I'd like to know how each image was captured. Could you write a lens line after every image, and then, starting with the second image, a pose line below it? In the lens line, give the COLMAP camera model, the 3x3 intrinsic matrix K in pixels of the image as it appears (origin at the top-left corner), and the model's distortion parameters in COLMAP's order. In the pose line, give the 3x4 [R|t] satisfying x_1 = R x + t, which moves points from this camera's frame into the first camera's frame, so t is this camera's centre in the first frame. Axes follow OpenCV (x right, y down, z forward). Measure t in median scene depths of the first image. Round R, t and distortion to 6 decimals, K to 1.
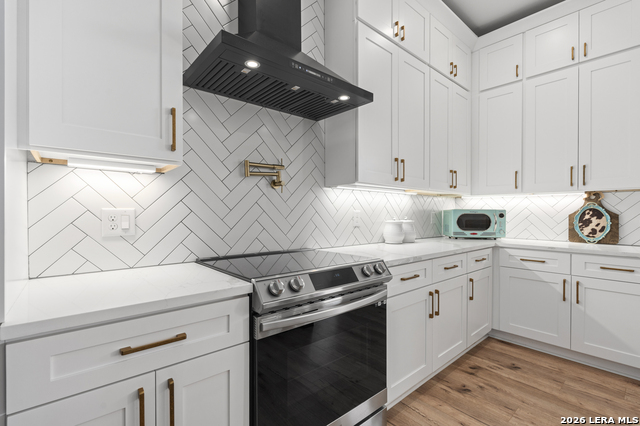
lens RADIAL K [[293.4, 0, 319.8], [0, 293.4, 212.9], [0, 0, 1]] dist [-0.000658, -0.000086]
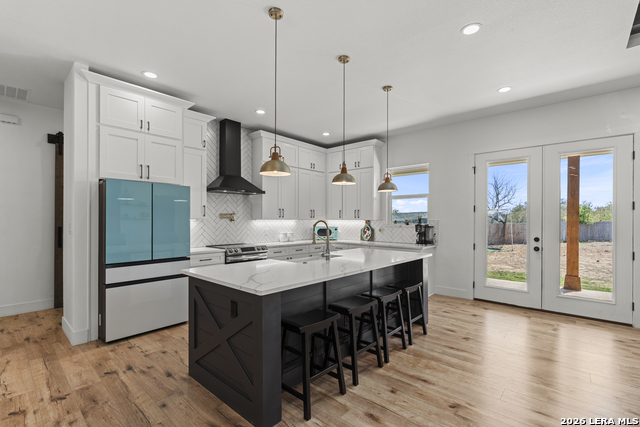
lens RADIAL K [[293.4, 0, 319.4], [0, 293.4, 218.5], [0, 0, 1]] dist [-0.000658, -0.000086]
pose [[0.992064, 0.000066, 0.125735, 0.287081], [0.000166, 0.999998, -0.001831, -0.097192], [-0.125735, 0.001837, 0.992062, -1.665809]]
